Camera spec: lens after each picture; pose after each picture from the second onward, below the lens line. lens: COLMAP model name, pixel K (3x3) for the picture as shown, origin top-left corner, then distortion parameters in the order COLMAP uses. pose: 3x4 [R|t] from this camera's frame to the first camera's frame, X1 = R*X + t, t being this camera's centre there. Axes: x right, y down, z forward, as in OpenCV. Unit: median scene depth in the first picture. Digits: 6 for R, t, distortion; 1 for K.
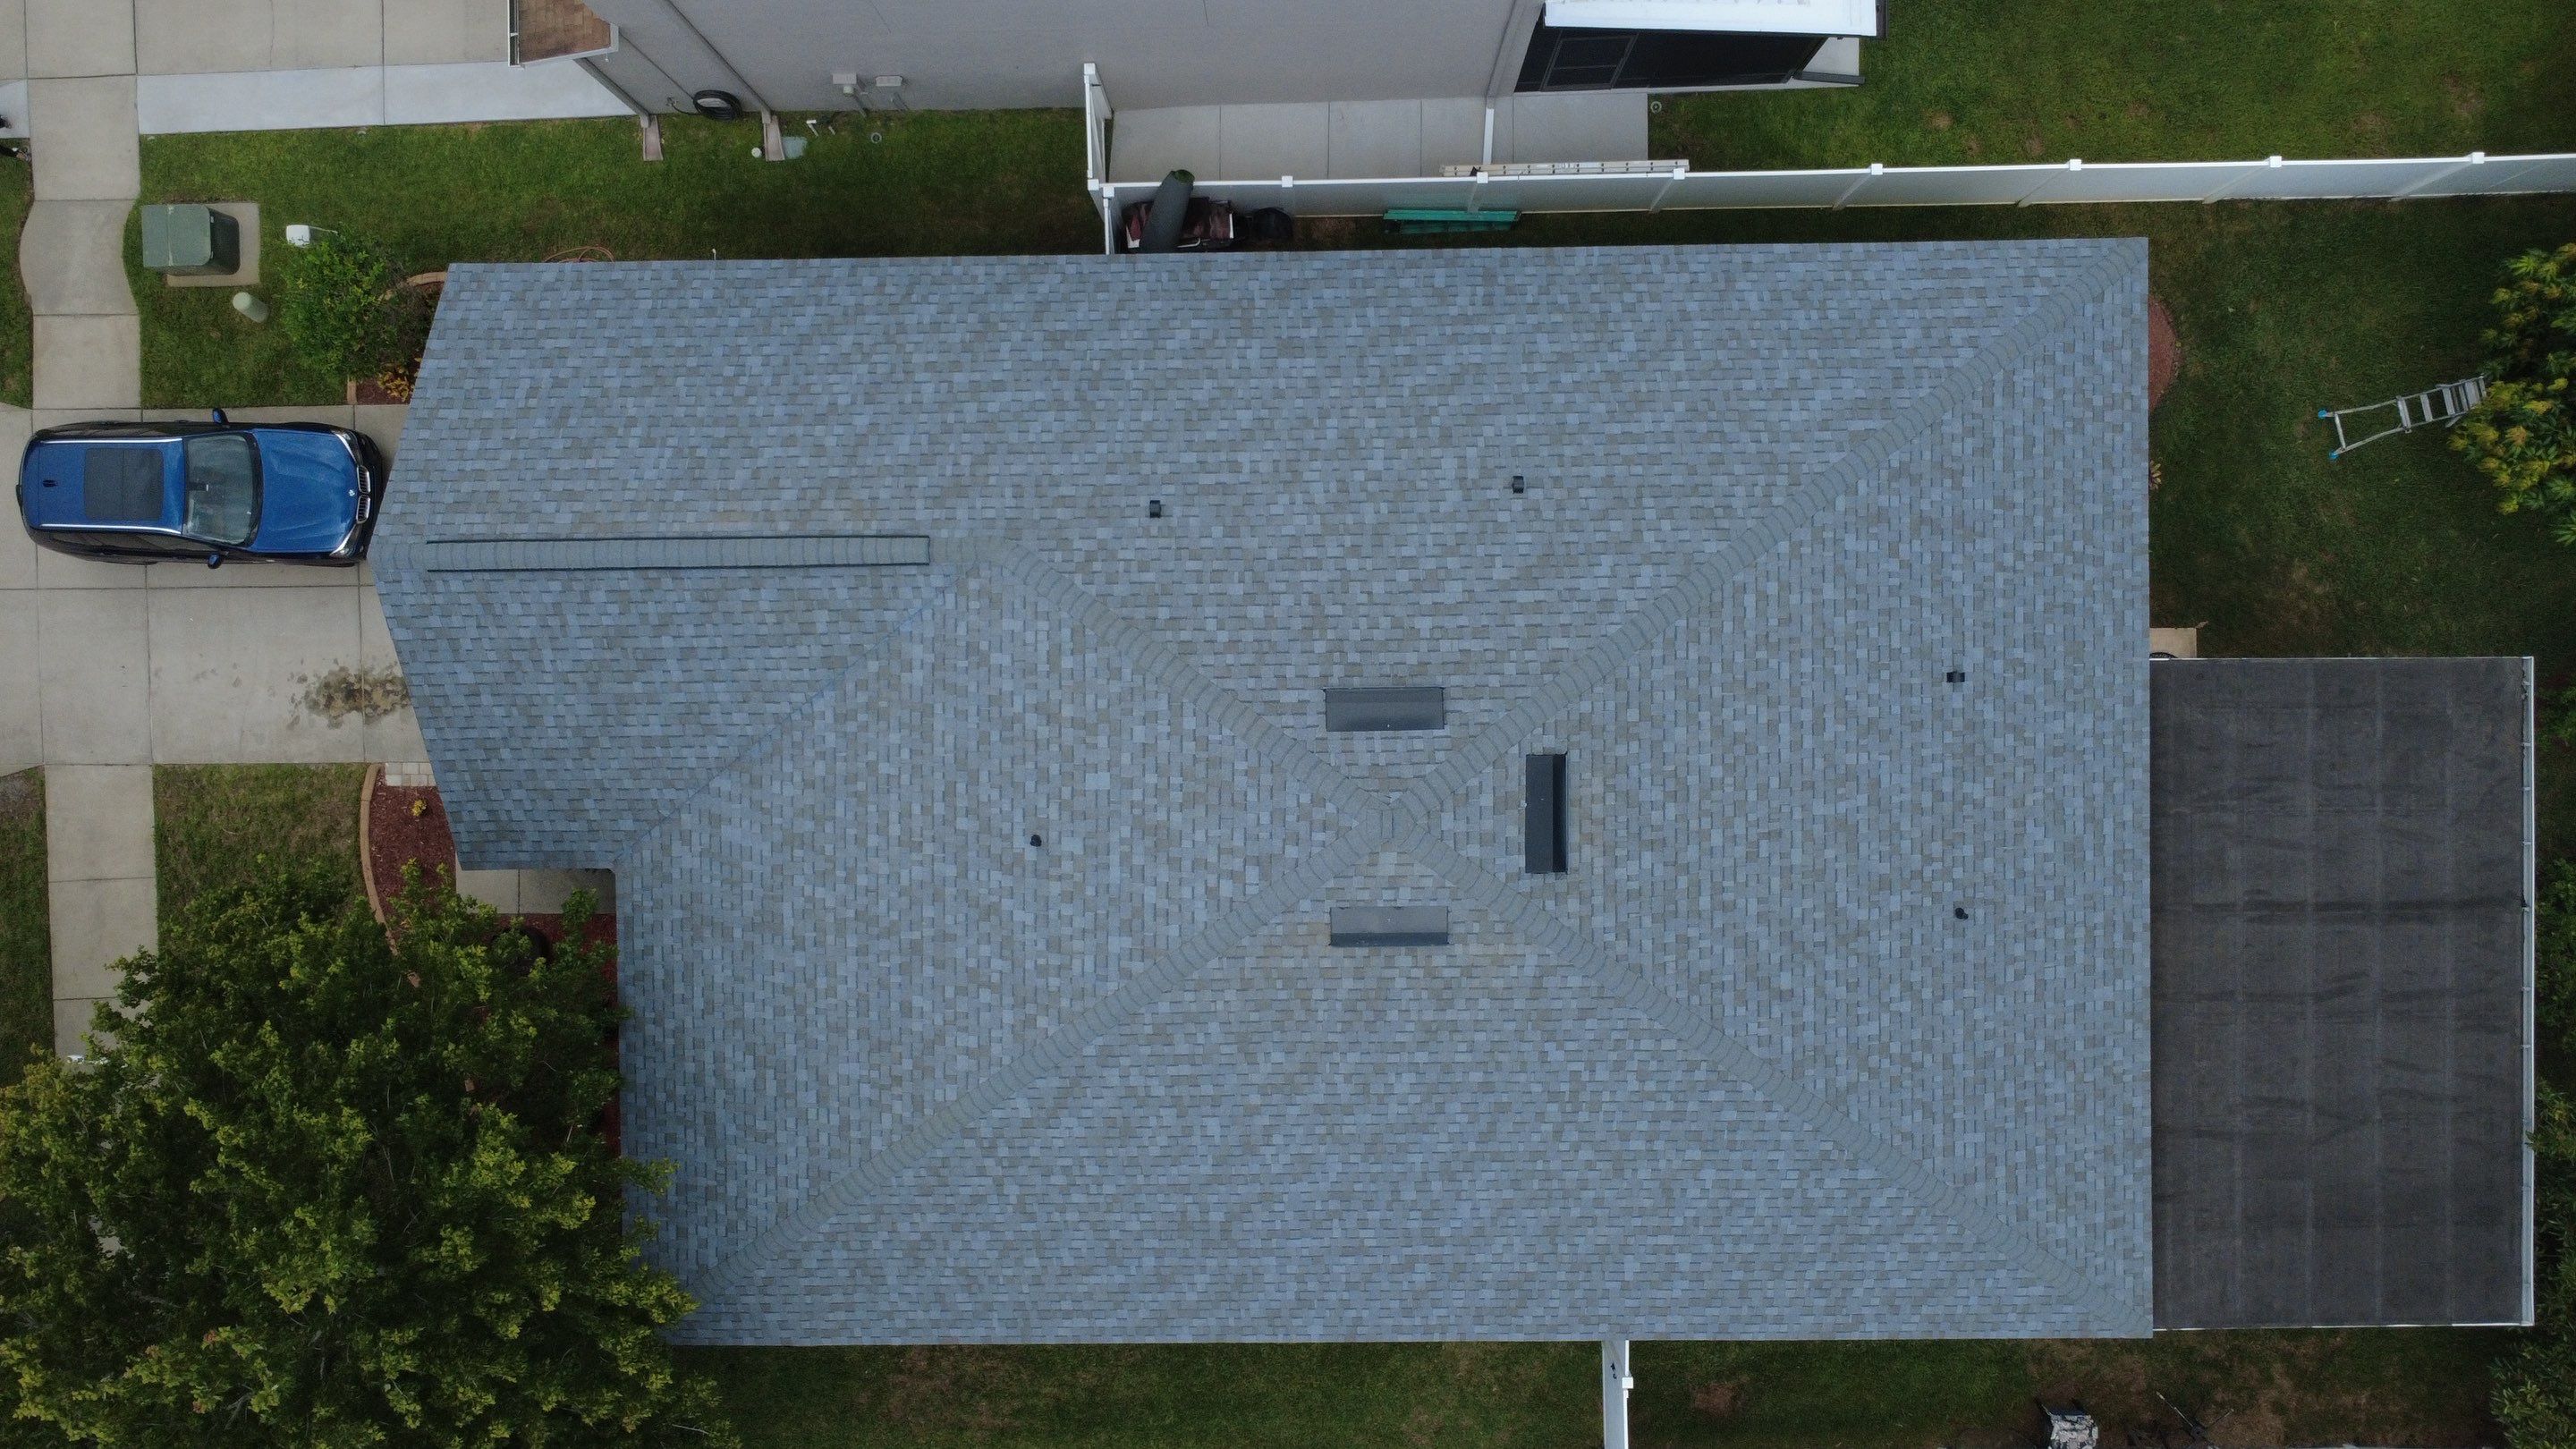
lens RADIAL K [[1872.1, 0, 1283.8], [0, 1872.1, 719.1], [0, 0, 1]] dist [-0.001059, 0.003951]
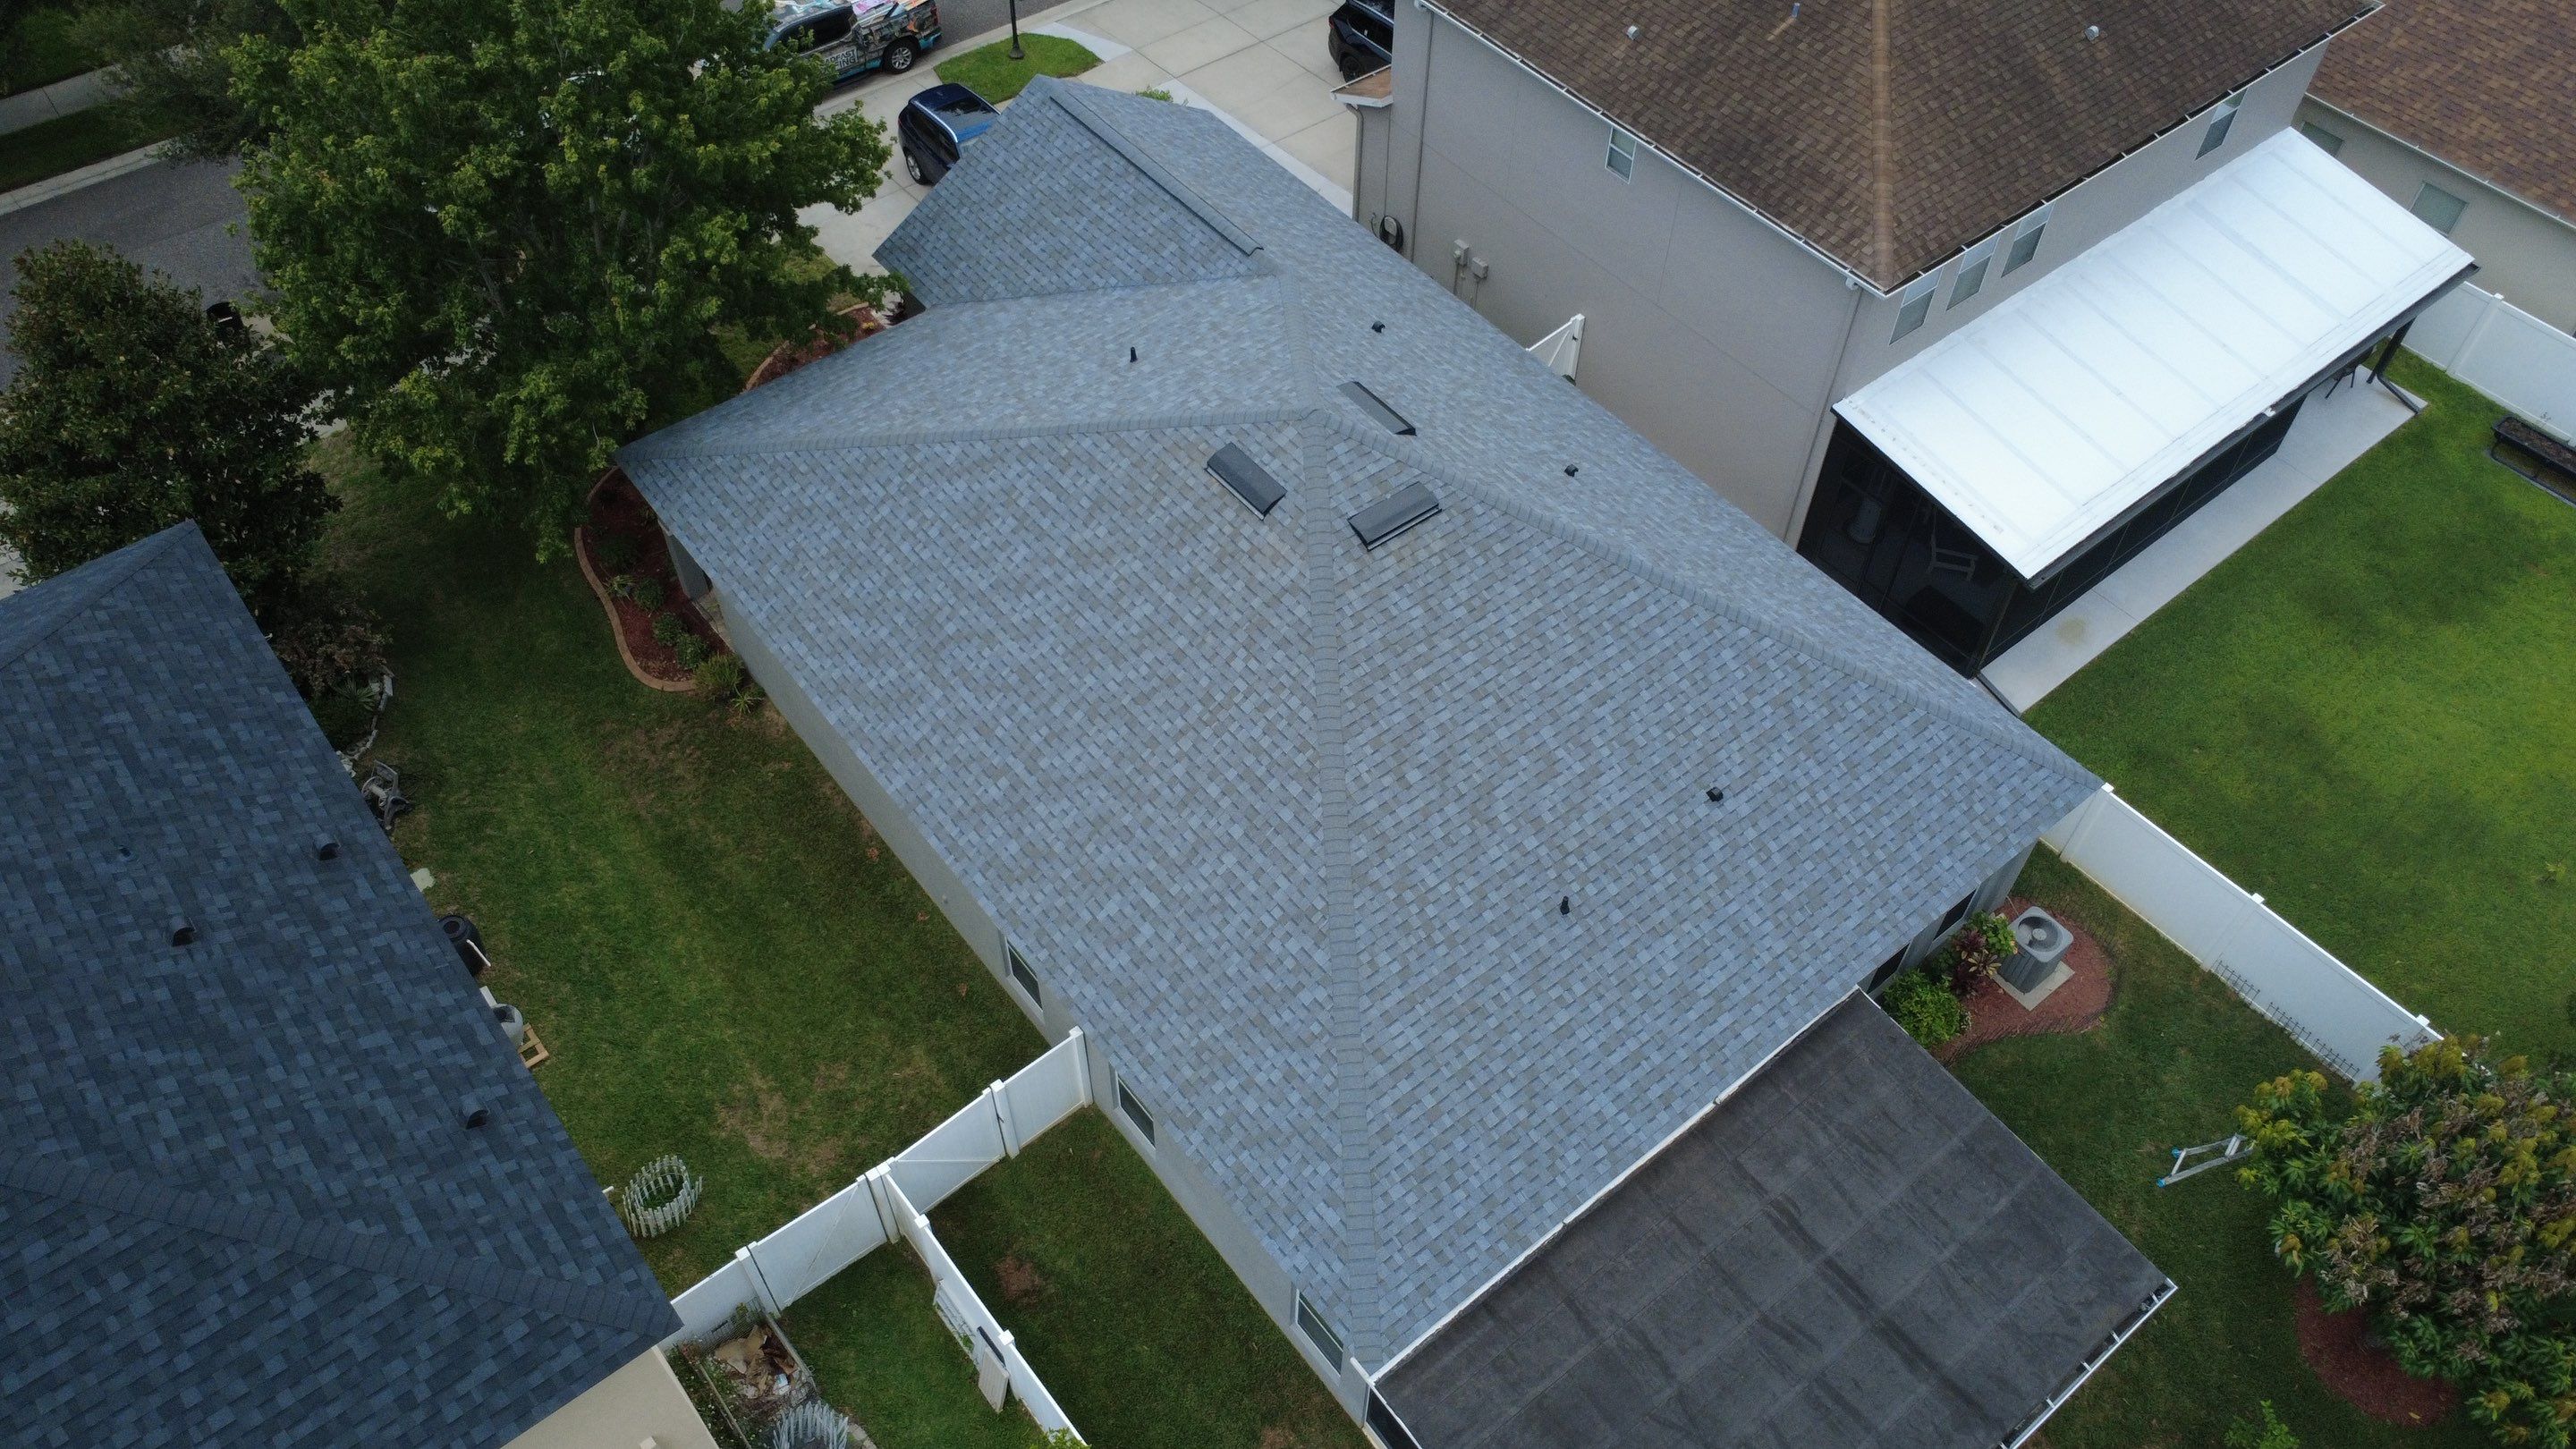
lens RADIAL K [[1872.1, 0, 1284.3], [0, 1872.1, 721.9], [0, 0, 1]] dist [-0.001059, 0.003951]
pose [[0.612772, 0.627899, -0.479847, 0.701837], [-0.789236, 0.455350, -0.412023, 0.615825], [-0.040211, 0.631189, 0.774586, 0.109486]]
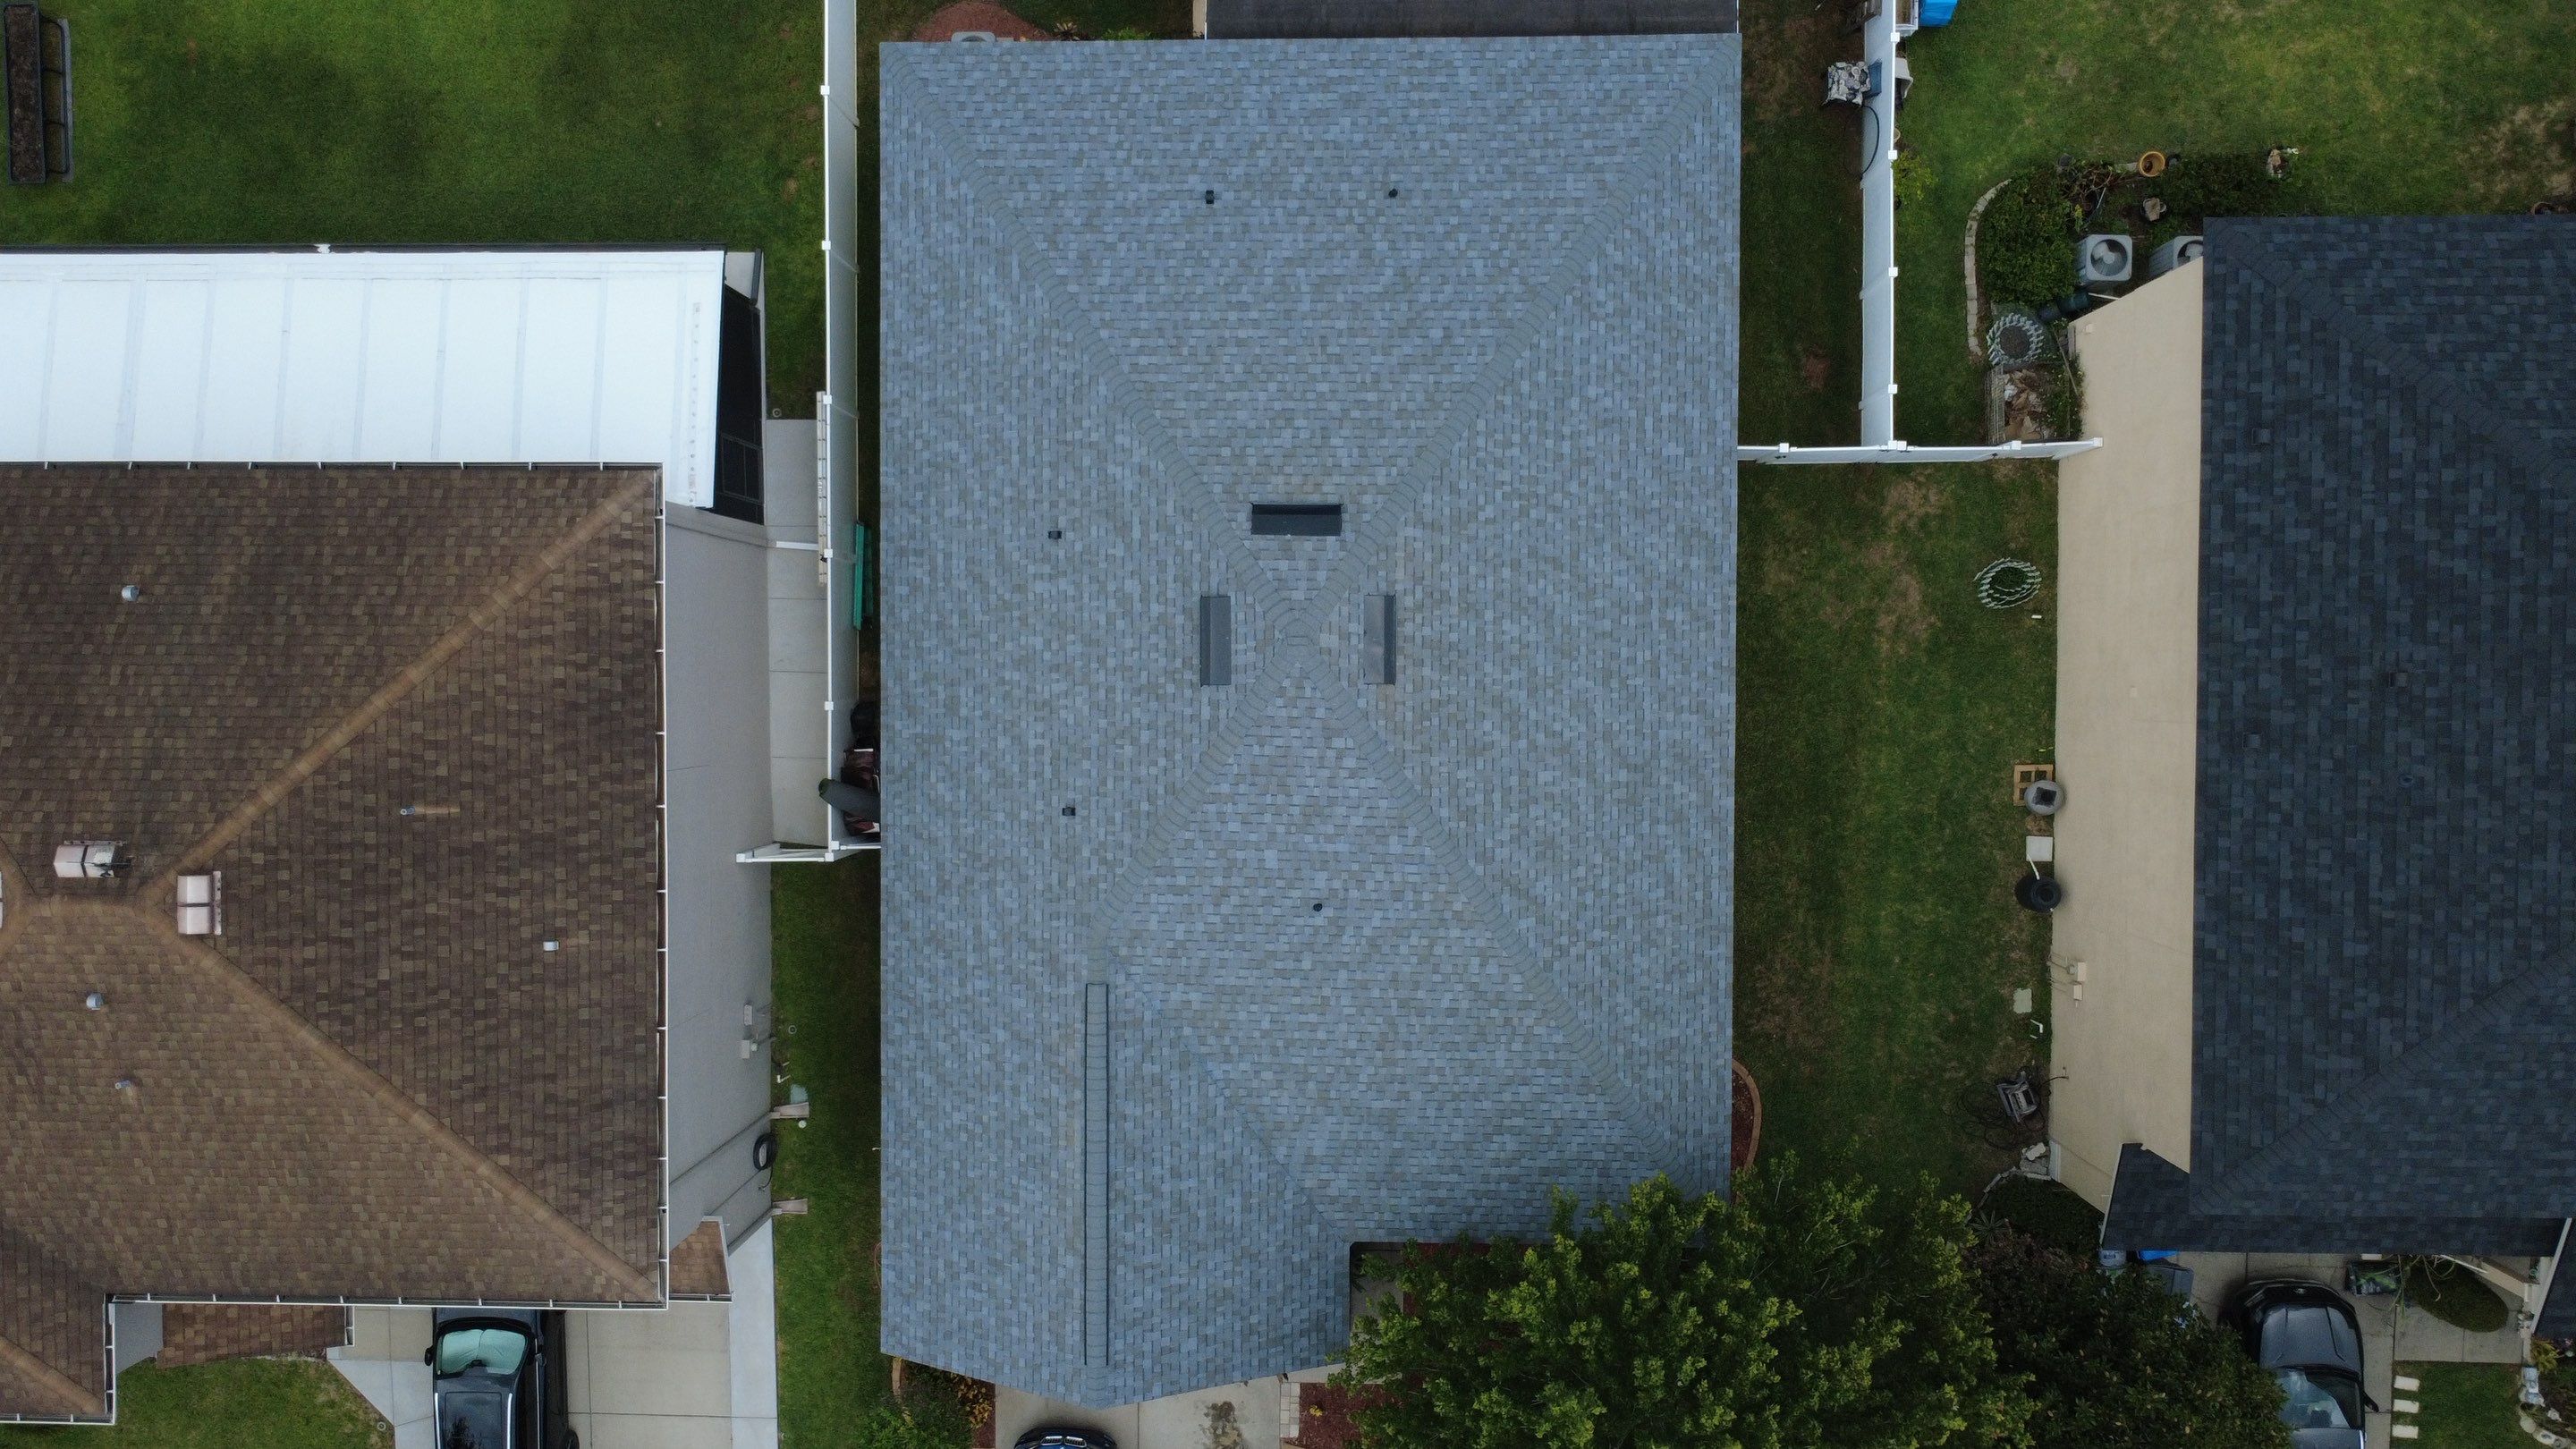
lens RADIAL K [[1872.1, 0, 1284.1], [0, 1872.1, 722.4], [0, 0, 1]] dist [-0.001059, 0.003951]
pose [[0.016544, -0.999829, -0.008322, 0.006977], [0.998193, 0.016996, -0.057630, 0.108185], [0.057761, -0.007353, 0.998303, -0.288925]]
